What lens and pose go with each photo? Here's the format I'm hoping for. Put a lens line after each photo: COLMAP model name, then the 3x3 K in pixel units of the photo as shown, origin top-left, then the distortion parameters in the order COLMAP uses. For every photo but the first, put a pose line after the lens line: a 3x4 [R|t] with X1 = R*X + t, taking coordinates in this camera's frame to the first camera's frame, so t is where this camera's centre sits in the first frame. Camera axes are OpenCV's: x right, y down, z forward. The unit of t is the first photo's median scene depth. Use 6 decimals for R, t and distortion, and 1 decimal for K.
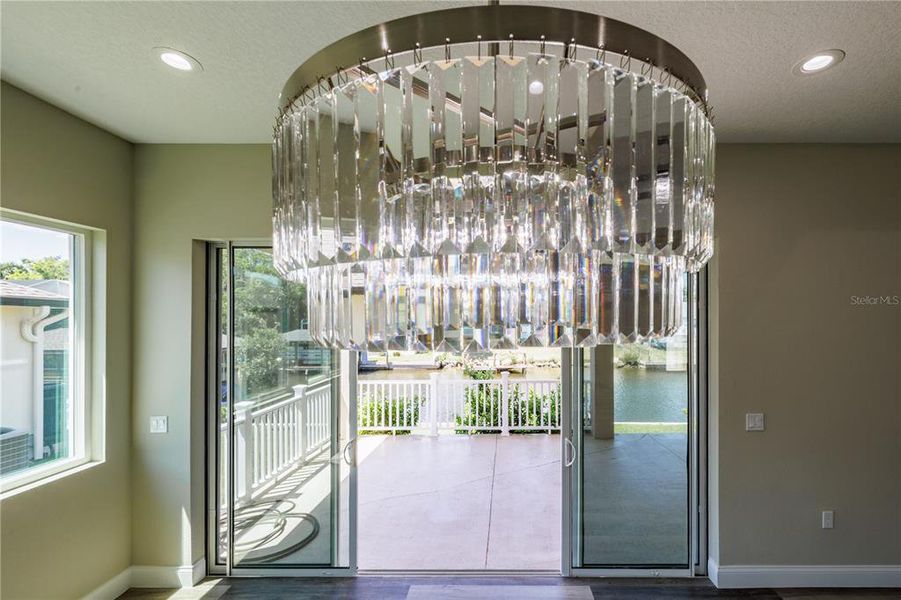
lens RADIAL K [[385.5, 0, 496.3], [0, 385.5, 321.3], [0, 0, 1]] dist [0.010027, -0.000883]
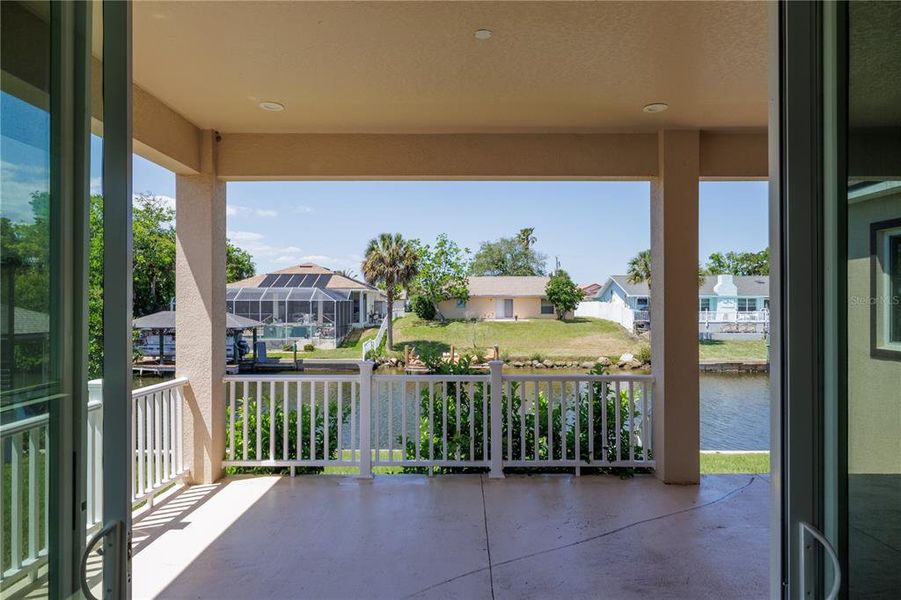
lens RADIAL K [[538.7, 0, 455.3], [0, 538.7, 304.0], [0, 0, 1]] dist [0.004578, 0.000179]
pose [[0.999963, 0.004147, 0.007602, -0.040102], [-0.004120, 0.999985, -0.003569, 0.052740], [-0.007616, 0.003538, 0.999965, 0.231156]]
